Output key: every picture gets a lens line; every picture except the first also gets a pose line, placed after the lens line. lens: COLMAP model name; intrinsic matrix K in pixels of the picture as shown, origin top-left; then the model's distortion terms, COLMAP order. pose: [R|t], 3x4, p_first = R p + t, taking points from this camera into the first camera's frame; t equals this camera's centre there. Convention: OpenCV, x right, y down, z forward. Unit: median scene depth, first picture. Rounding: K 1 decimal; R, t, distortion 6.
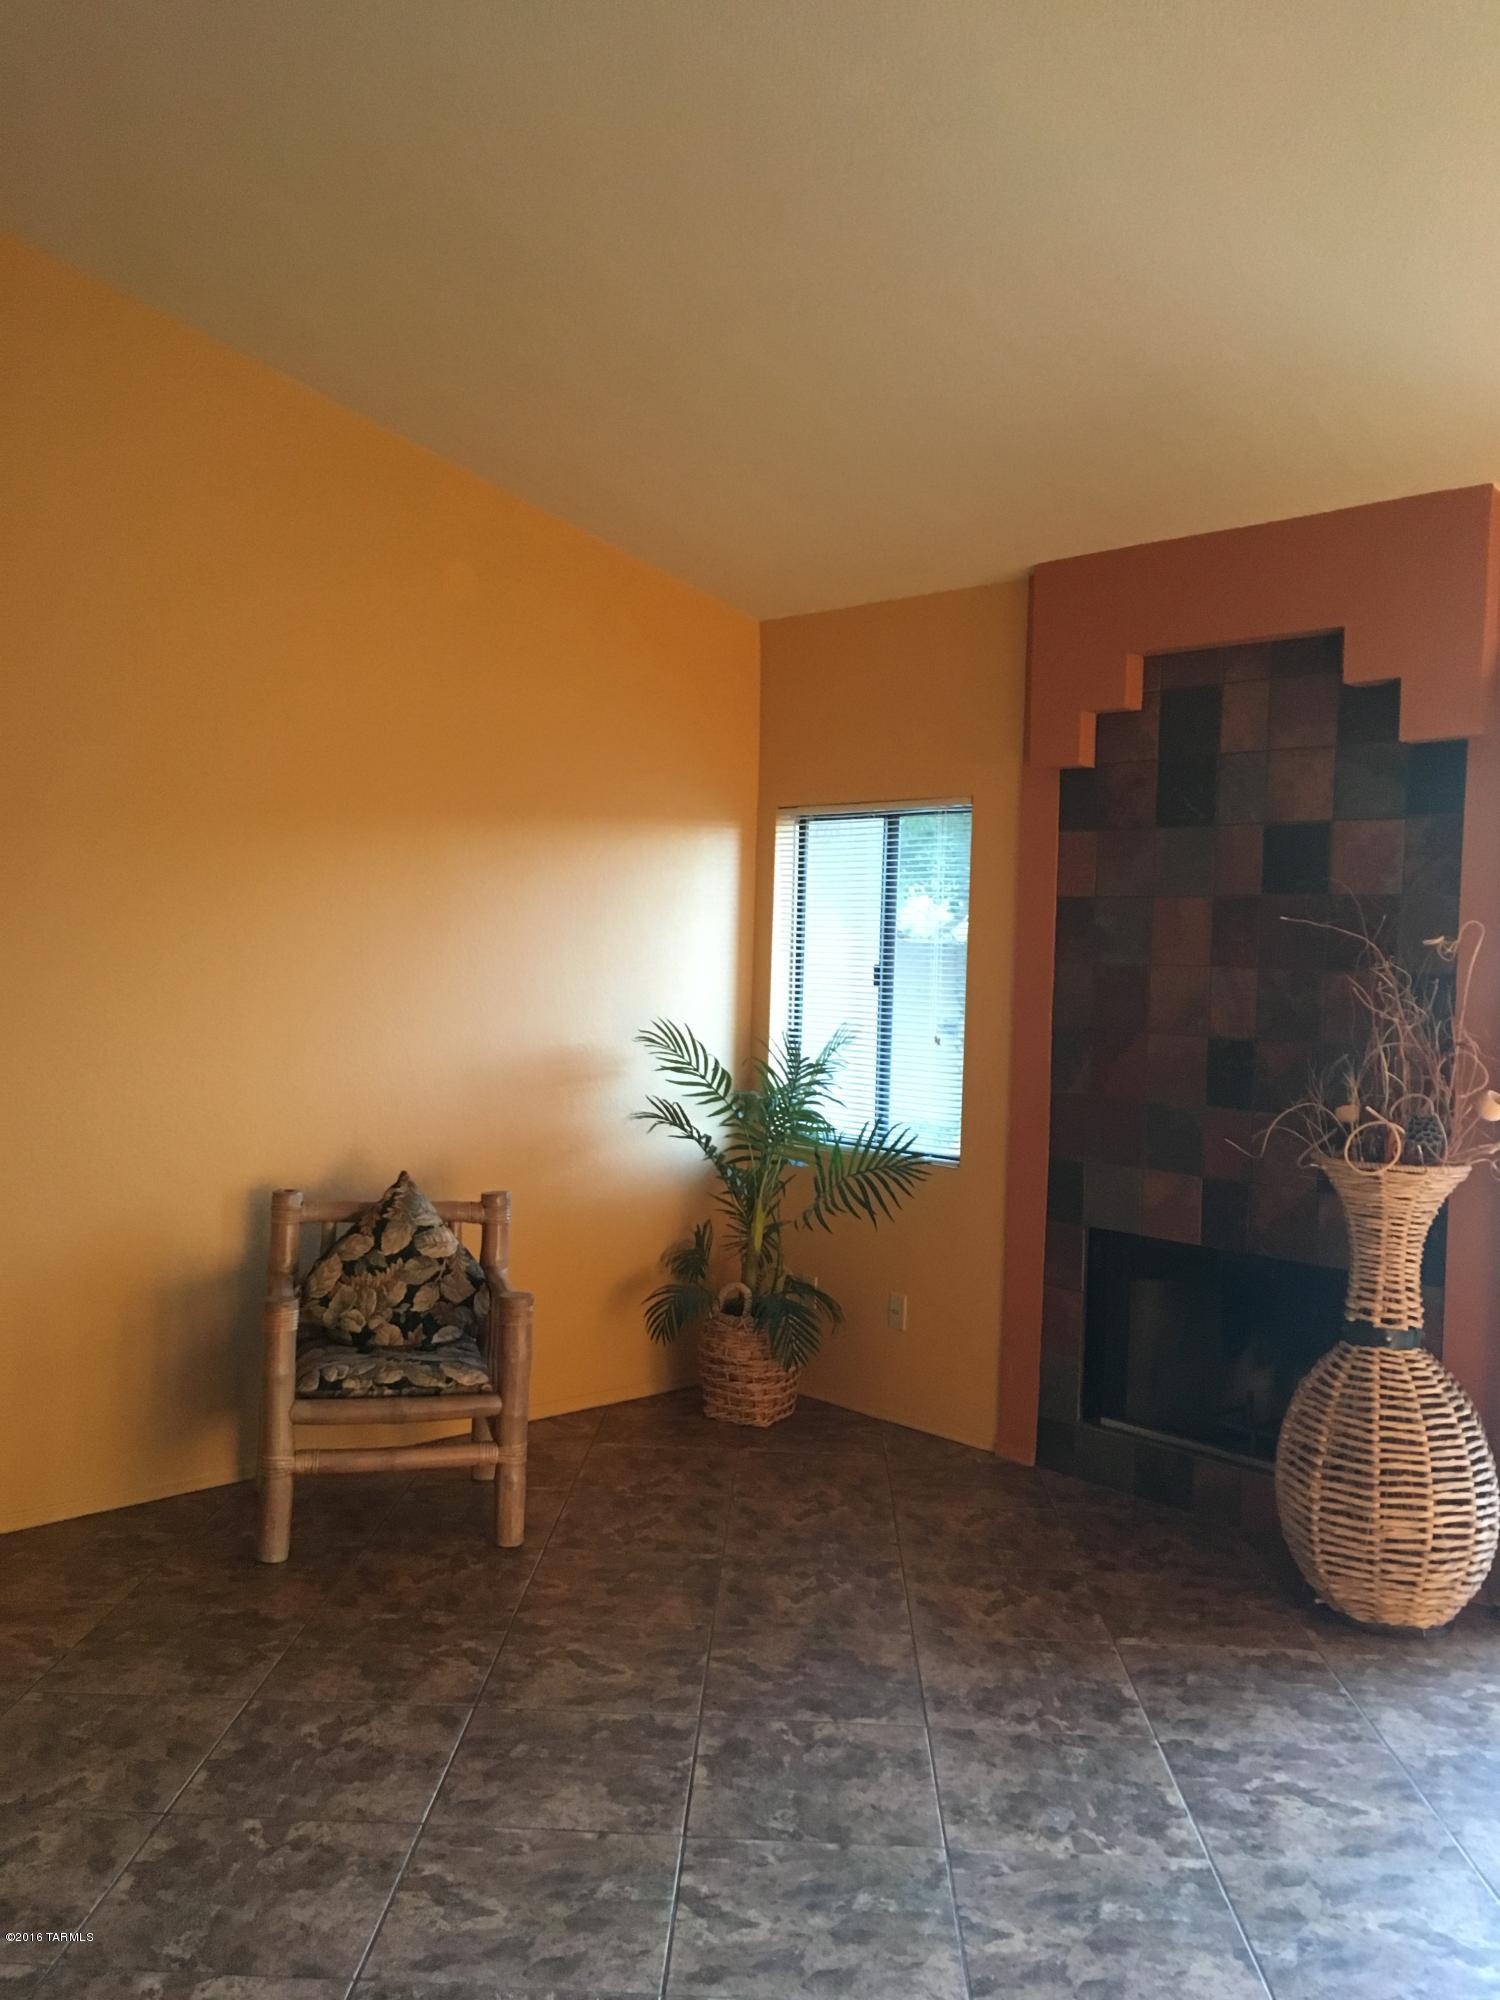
lens RADIAL K [[1701.9, 0, 761.6], [0, 1701.9, 995.2], [0, 0, 1]] dist [0.064408, -0.082022]
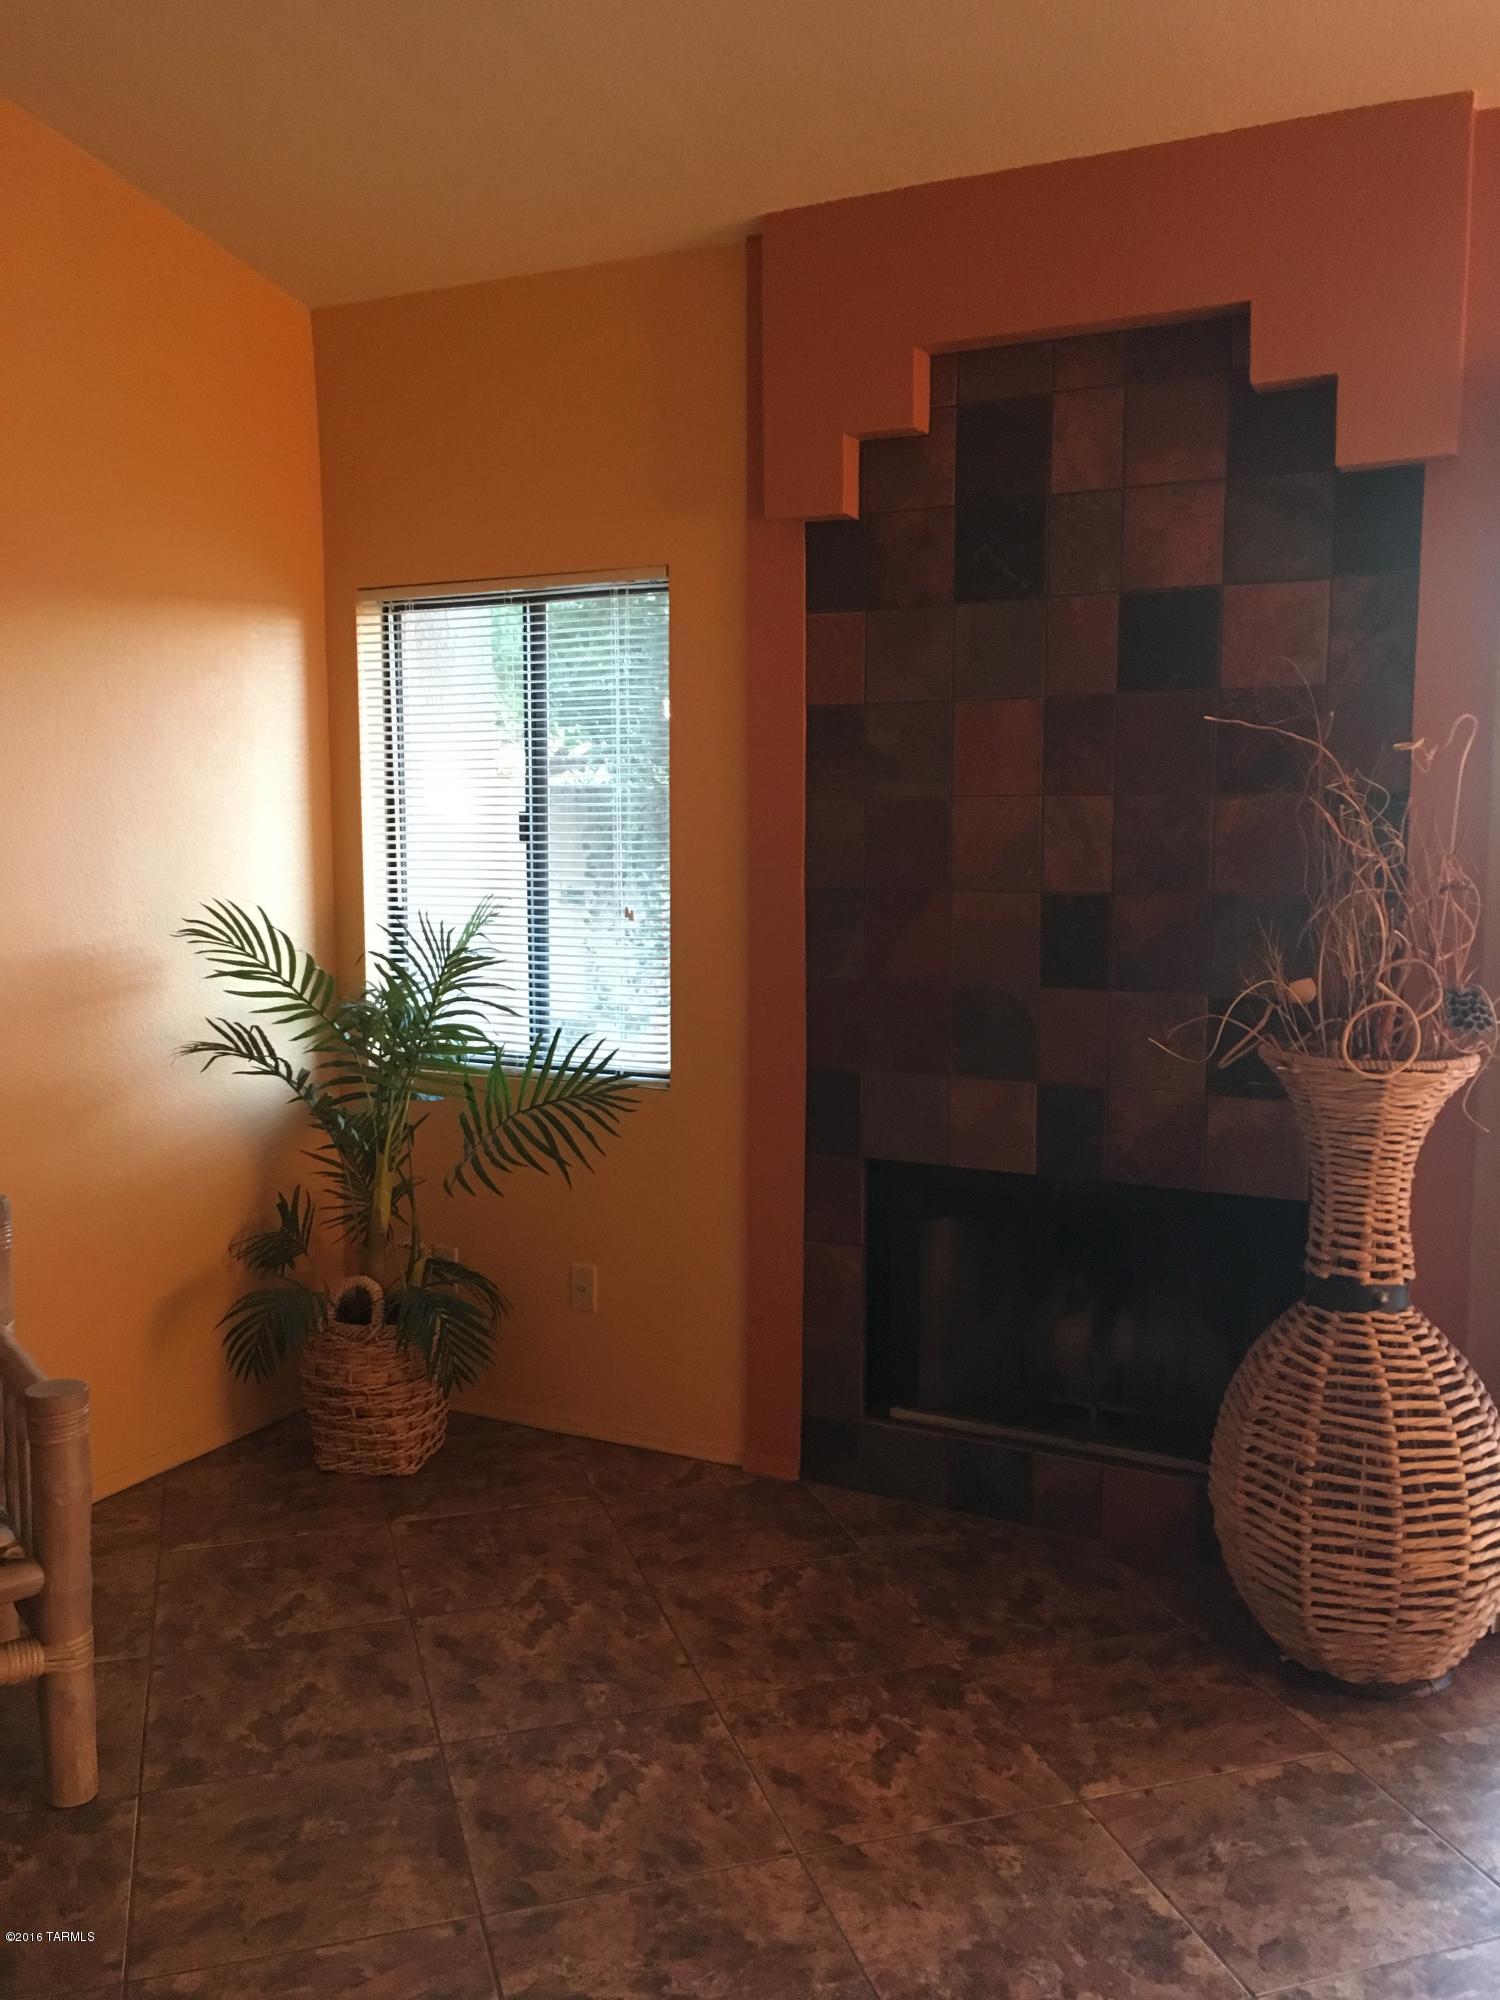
lens RADIAL K [[1701.9, 0, 762.8], [0, 1701.9, 995.9], [0, 0, 1]] dist [0.064408, -0.082022]
pose [[0.944094, -0.063247, 0.323552, -0.093169], [0.036842, 0.995518, 0.087101, 0.000525], [-0.327611, -0.070311, 0.942193, 0.362535]]
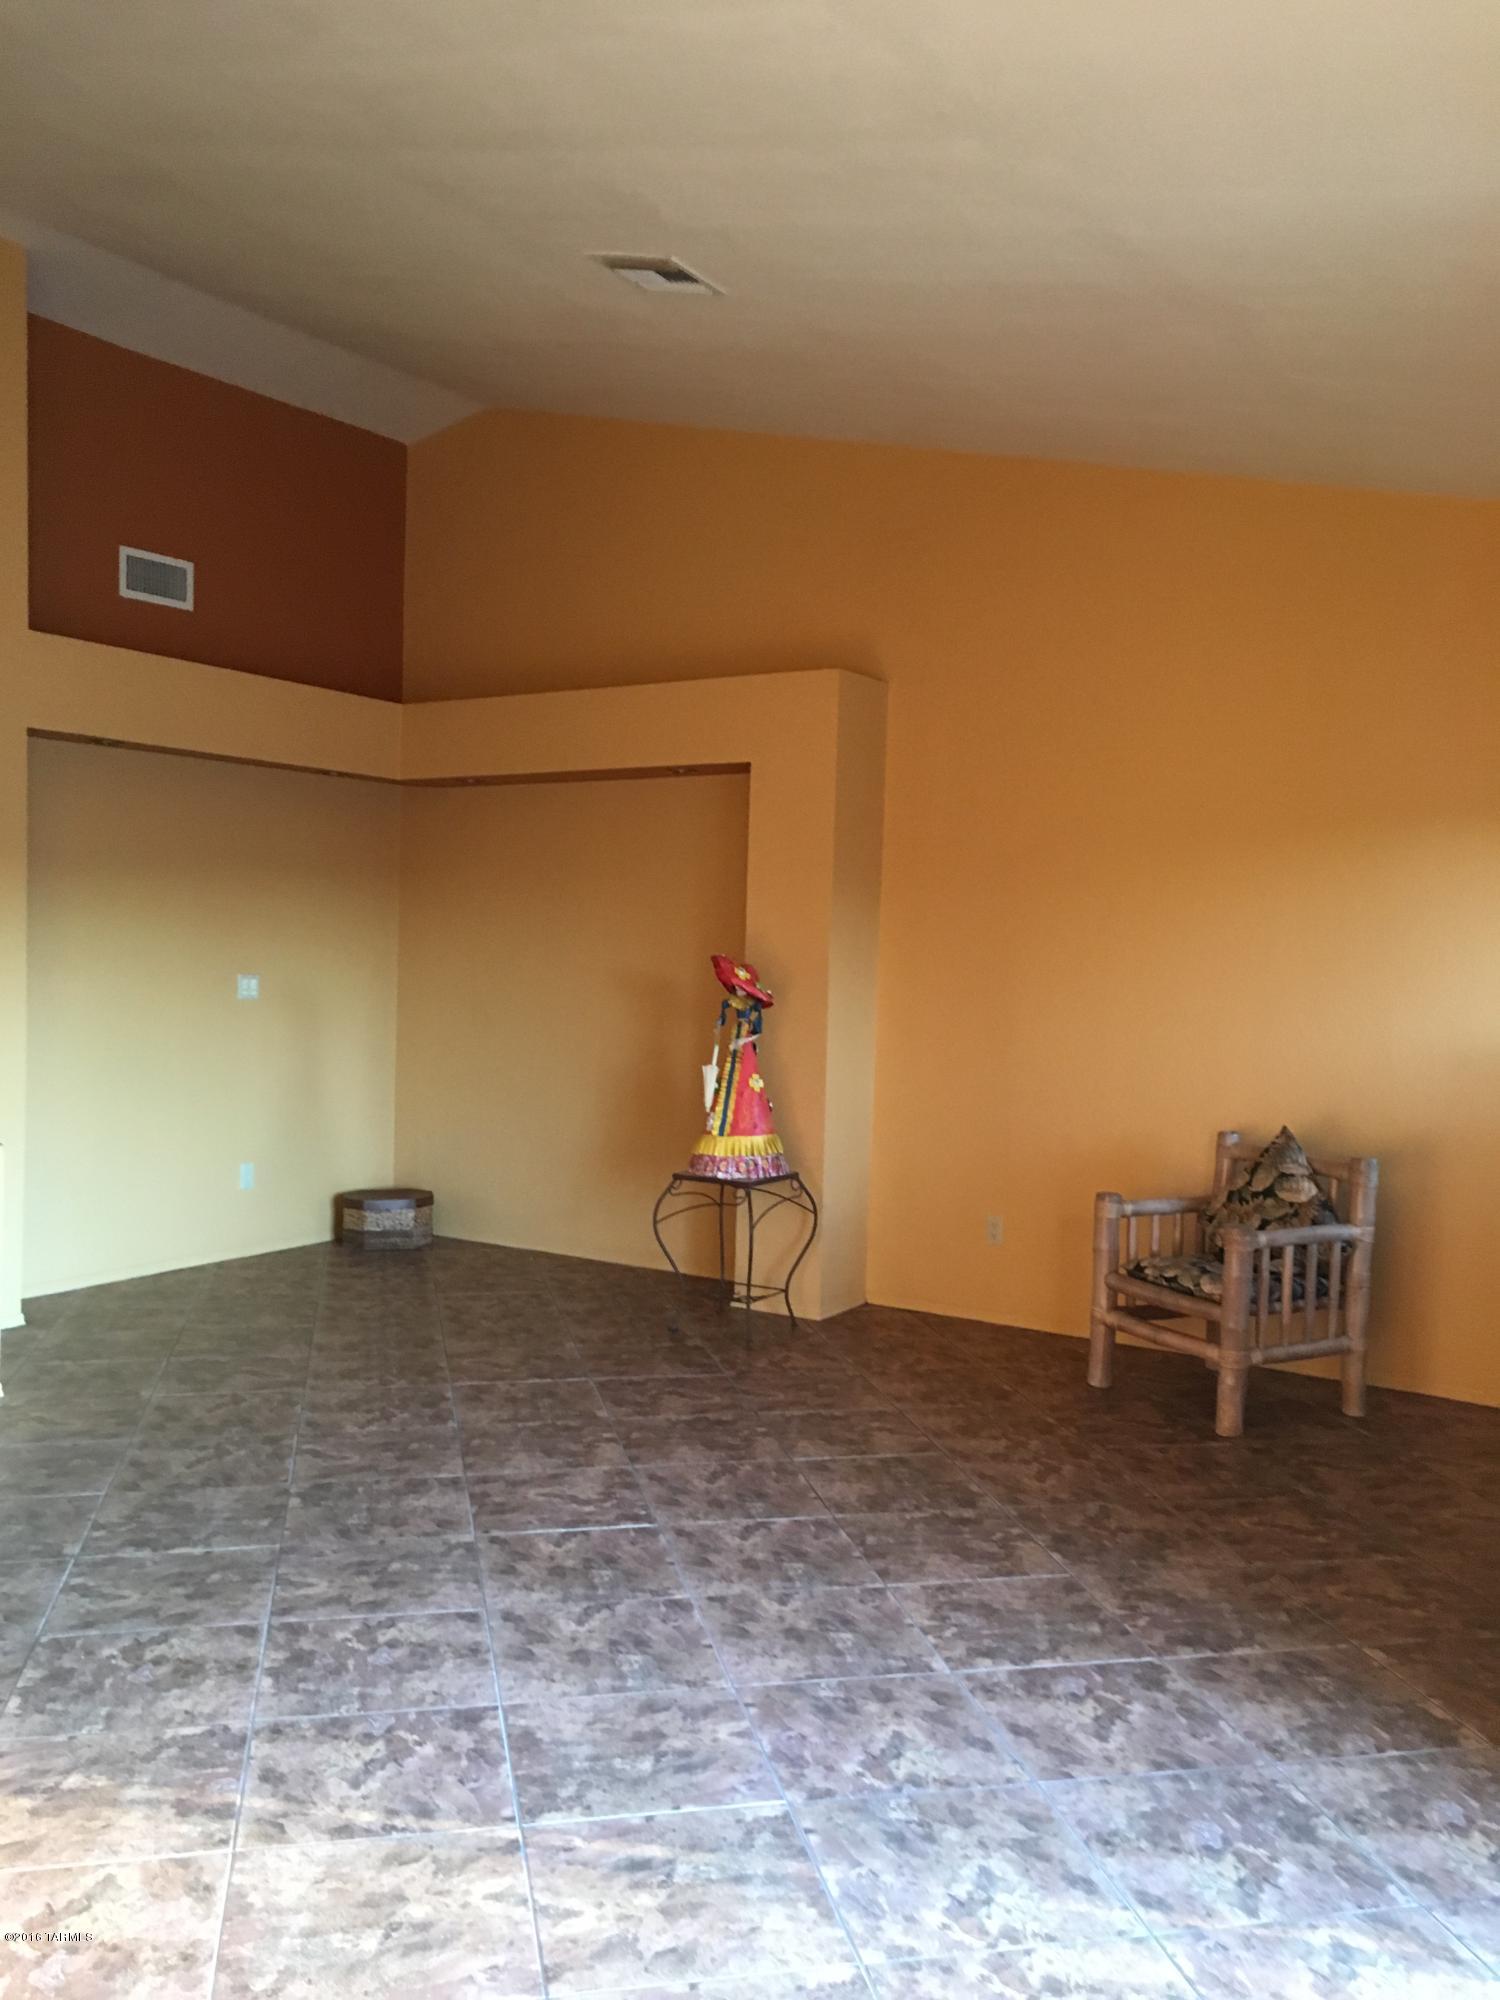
lens RADIAL K [[1701.9, 0, 753.3], [0, 1701.9, 997.8], [0, 0, 1]] dist [0.064408, -0.082022]
pose [[0.238212, 0.015229, -0.971094, 0.876792], [-0.051398, 0.998674, 0.003053, 0.031105], [0.969852, 0.049185, 0.238679, 0.369264]]
